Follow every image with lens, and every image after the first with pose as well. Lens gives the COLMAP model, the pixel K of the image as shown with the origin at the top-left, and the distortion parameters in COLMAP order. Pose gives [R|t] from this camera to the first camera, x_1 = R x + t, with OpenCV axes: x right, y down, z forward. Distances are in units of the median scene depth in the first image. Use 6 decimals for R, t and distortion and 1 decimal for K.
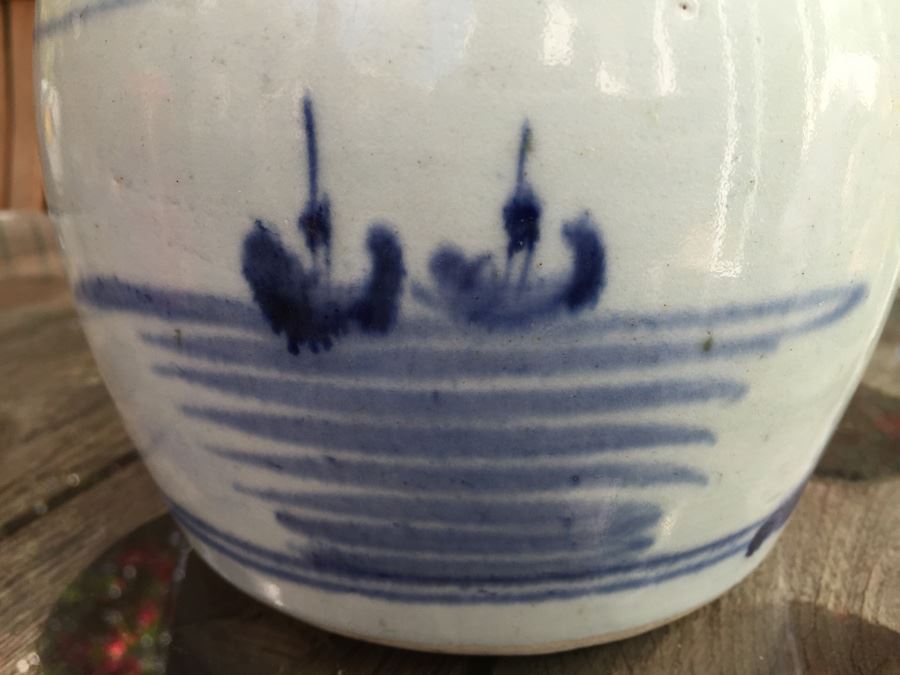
lens RADIAL K [[795.5, 0, 438.1], [0, 795.5, 335.0], [0, 0, 1]] dist [0.079655, -0.161349]
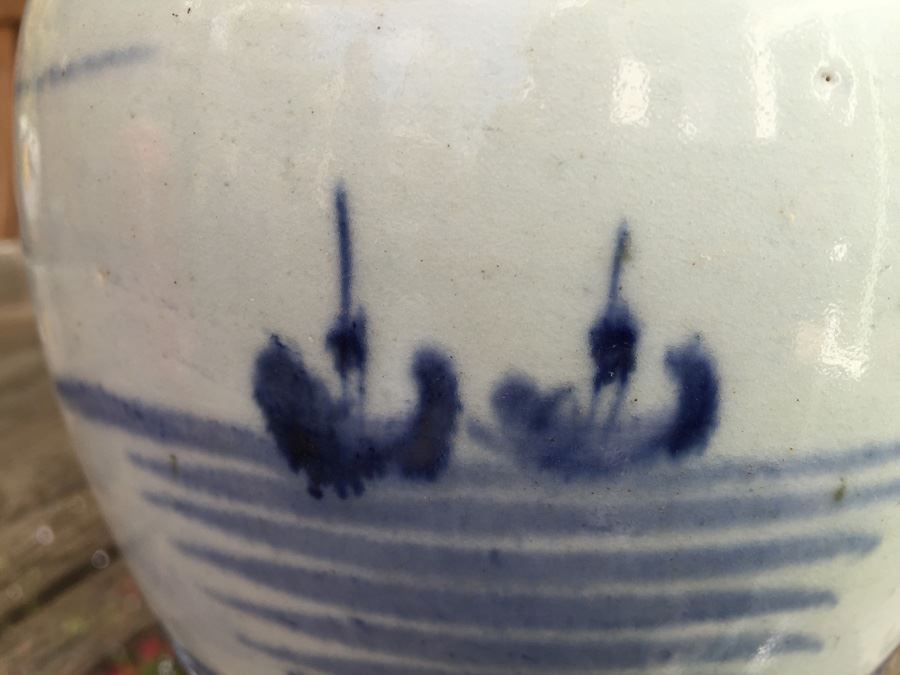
lens RADIAL K [[795.5, 0, 438.1], [0, 795.5, 335.0], [0, 0, 1]] dist [0.079655, -0.161349]
pose [[0.999868, 0.010785, -0.012133, -0.052321], [-0.011106, 0.999582, -0.026705, -0.122371], [0.011840, 0.026837, 0.999570, 0.205731]]
